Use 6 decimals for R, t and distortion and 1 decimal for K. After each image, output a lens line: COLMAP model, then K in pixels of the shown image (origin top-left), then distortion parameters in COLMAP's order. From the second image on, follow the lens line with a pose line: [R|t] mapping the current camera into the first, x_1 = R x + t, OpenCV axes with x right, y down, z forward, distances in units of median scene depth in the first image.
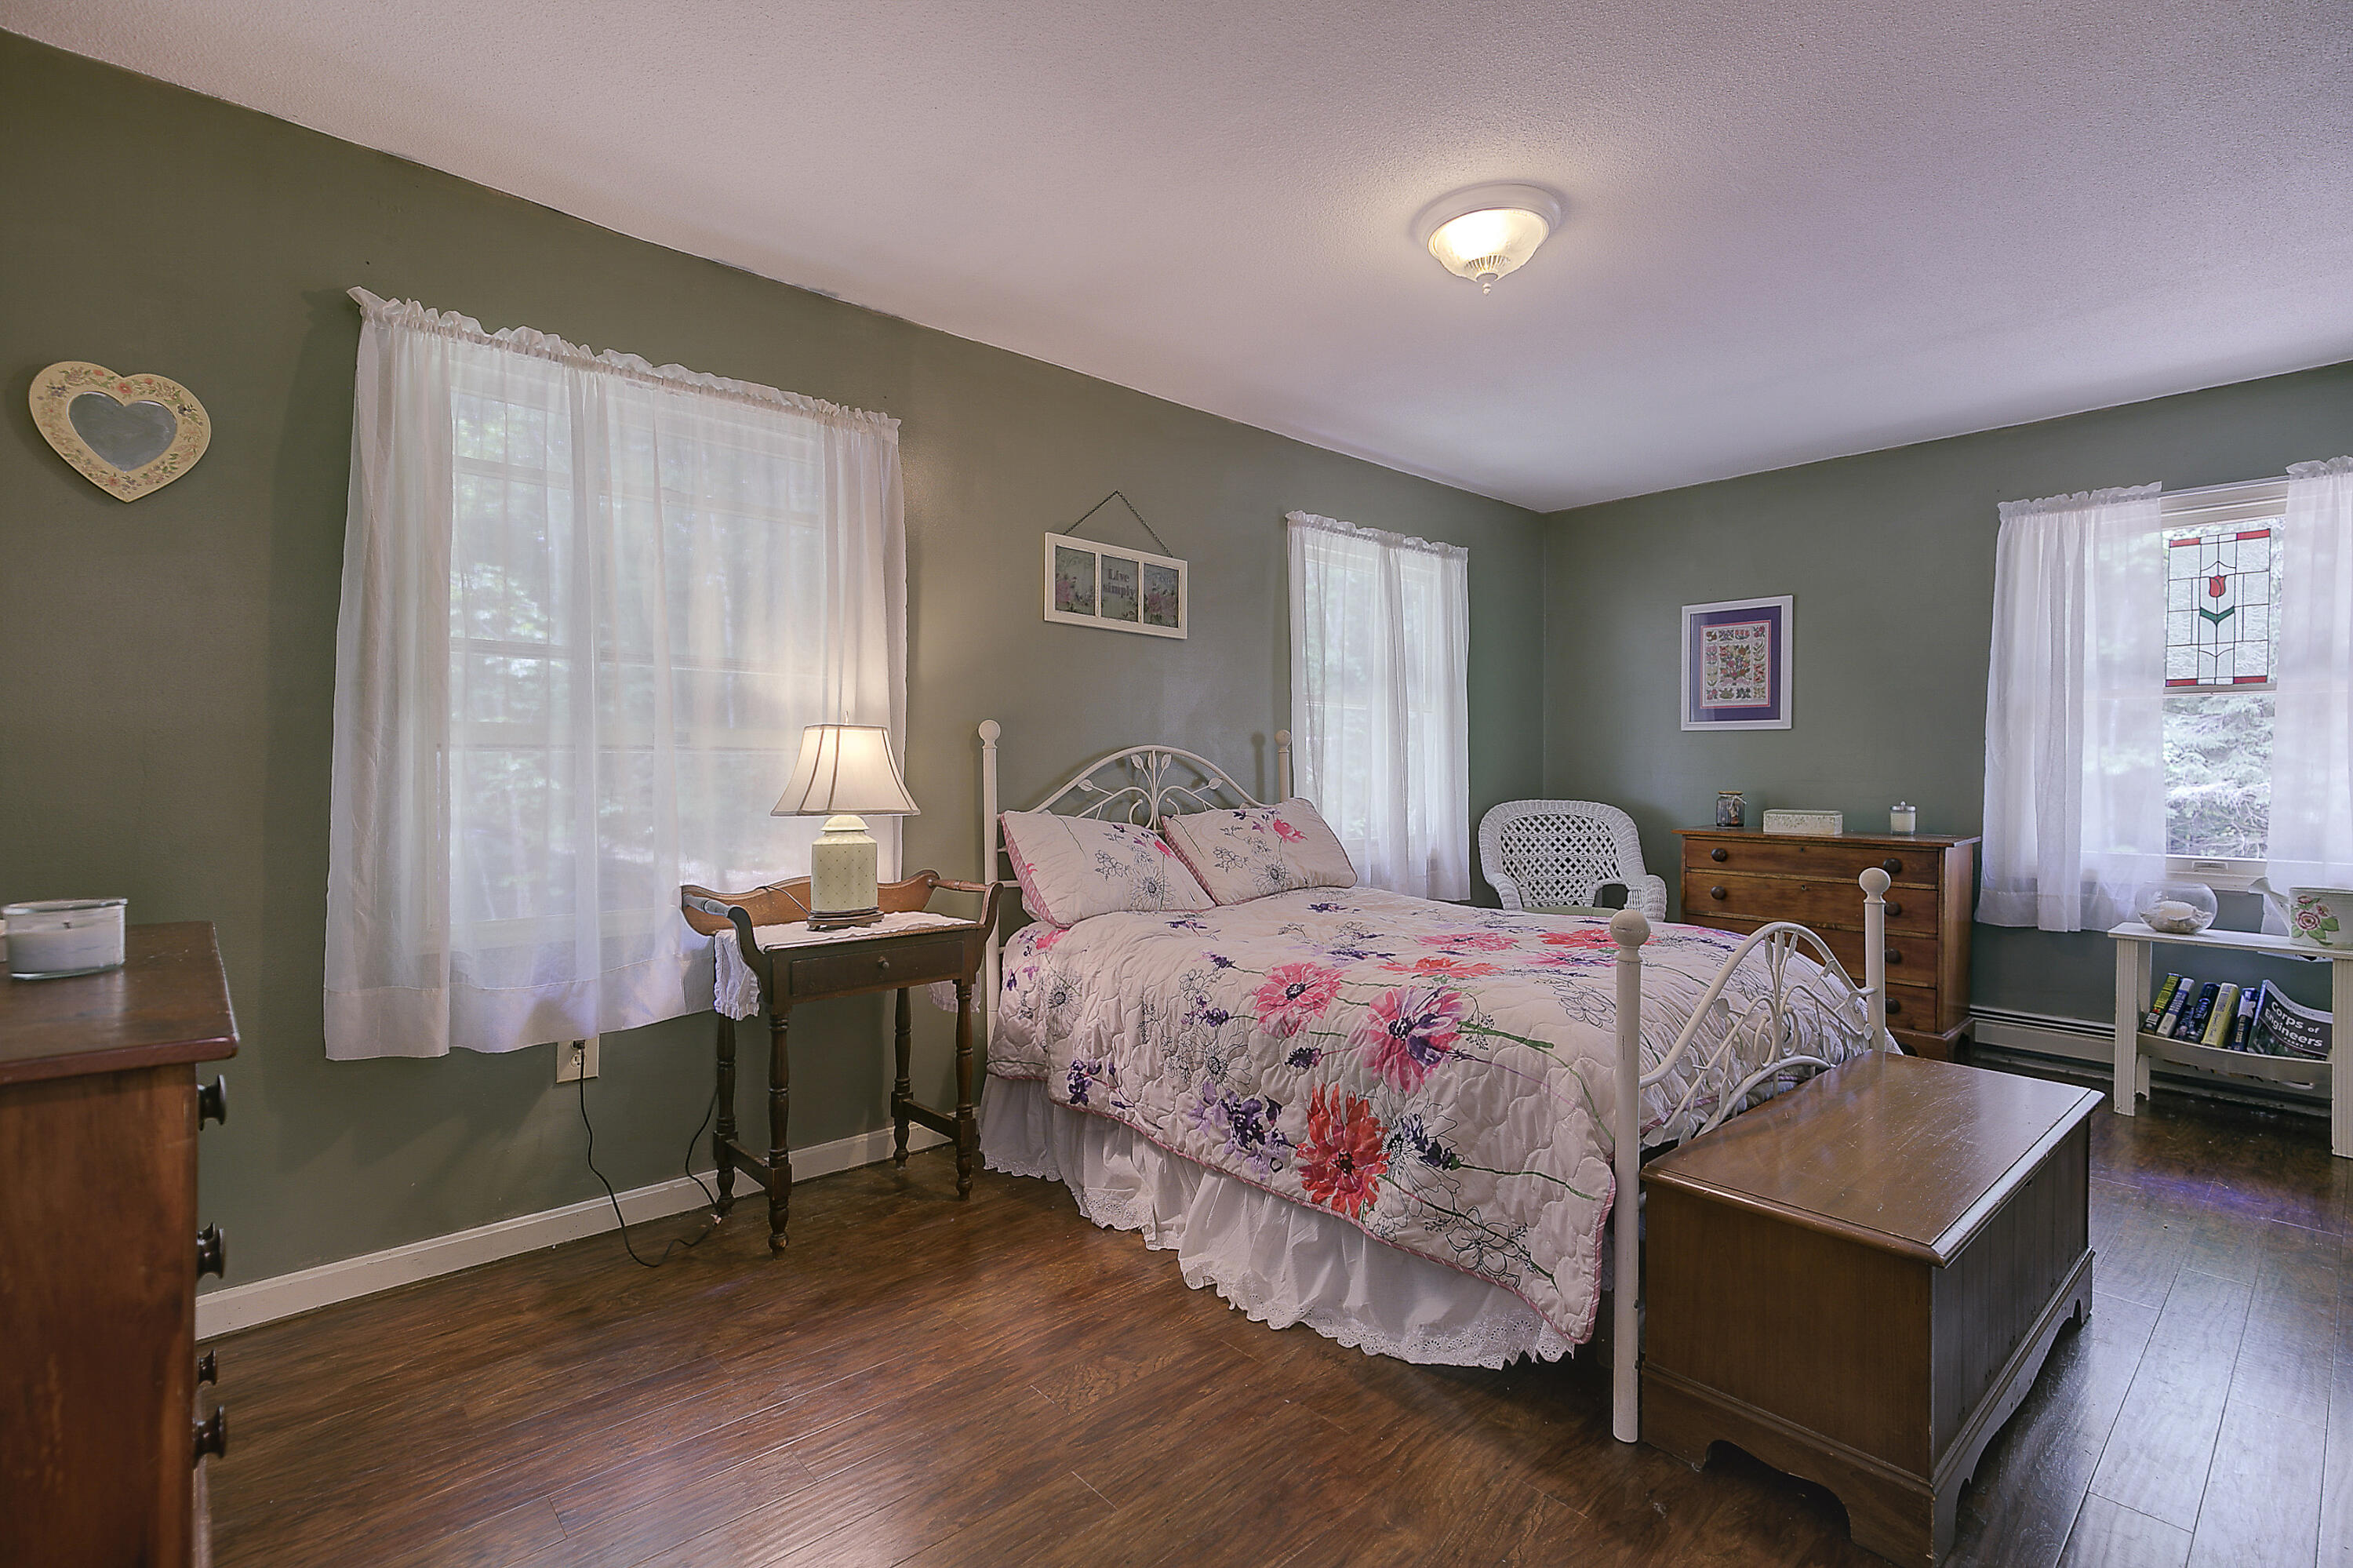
lens RADIAL K [[1074.1, 0, 1165.7], [0, 1074.1, 805.8], [0, 0, 1]] dist [0.019685, 0.000378]
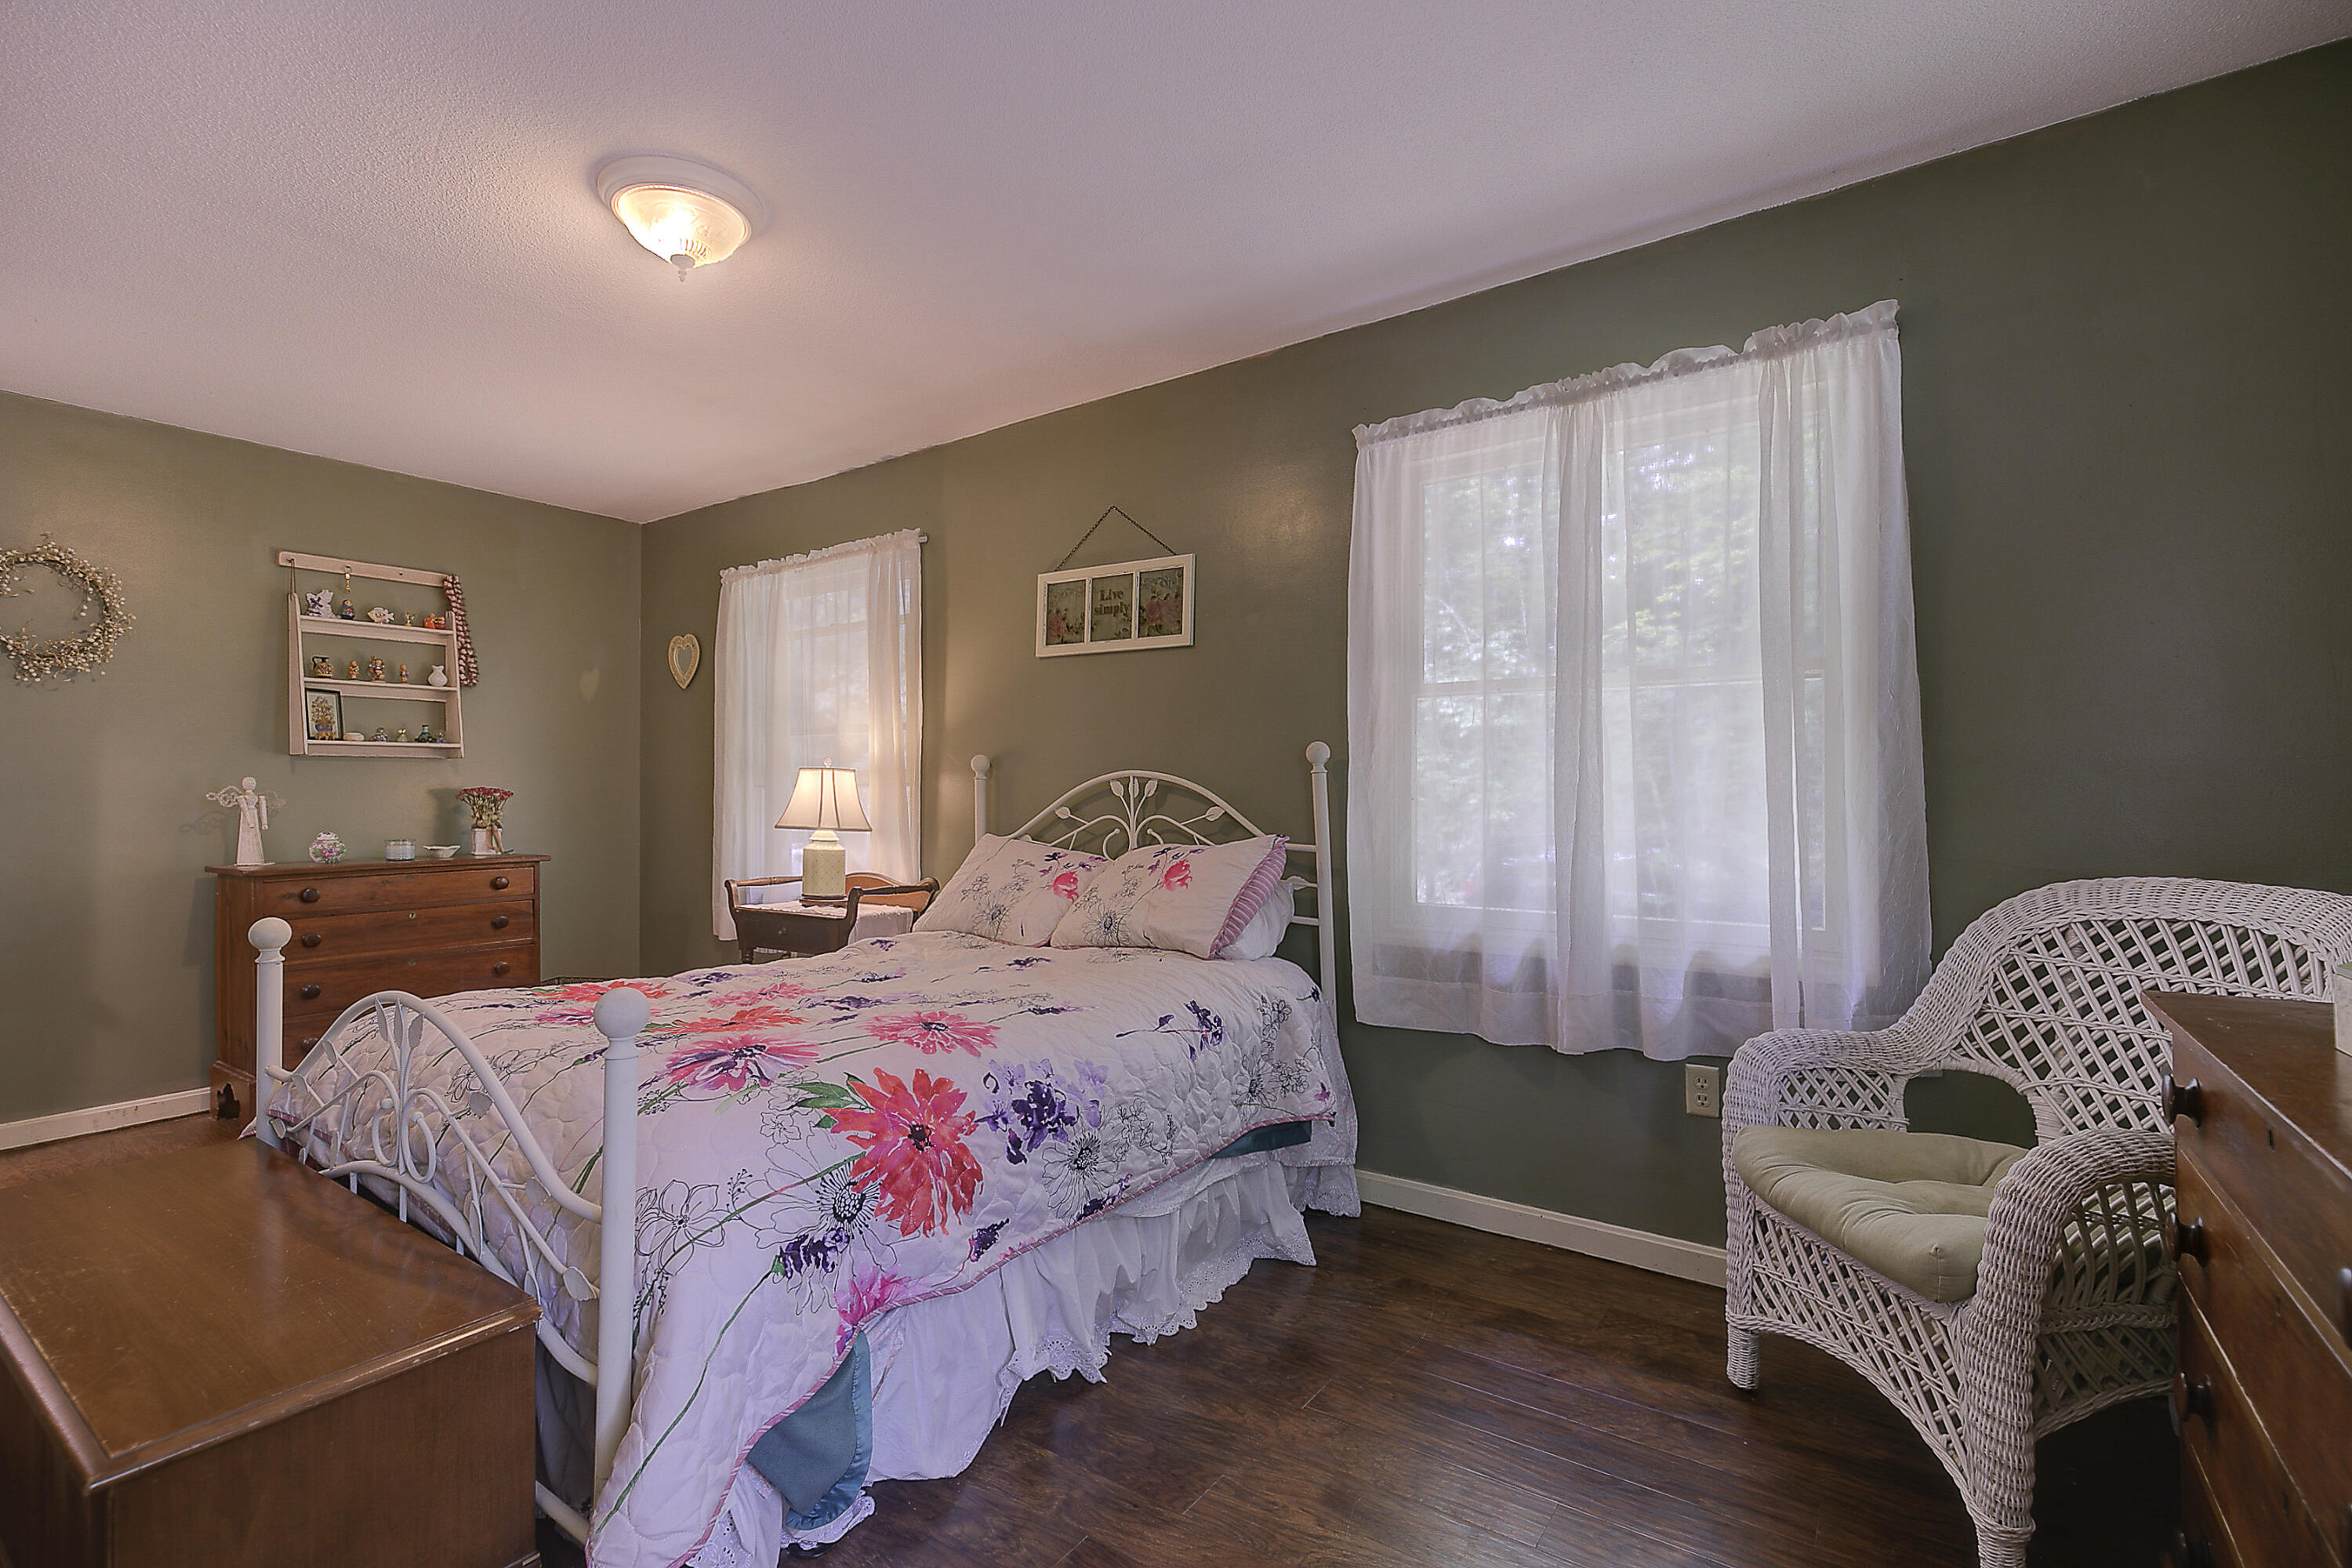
lens RADIAL K [[1073.6, 0, 1165.2], [0, 1073.6, 805.8], [0, 0, 1]] dist [0.019685, 0.000378]
pose [[0.221731, 0.013389, -0.975016, 0.905976], [-0.023992, 0.999678, 0.008272, -0.035052], [0.974813, 0.021559, 0.221981, 0.842217]]
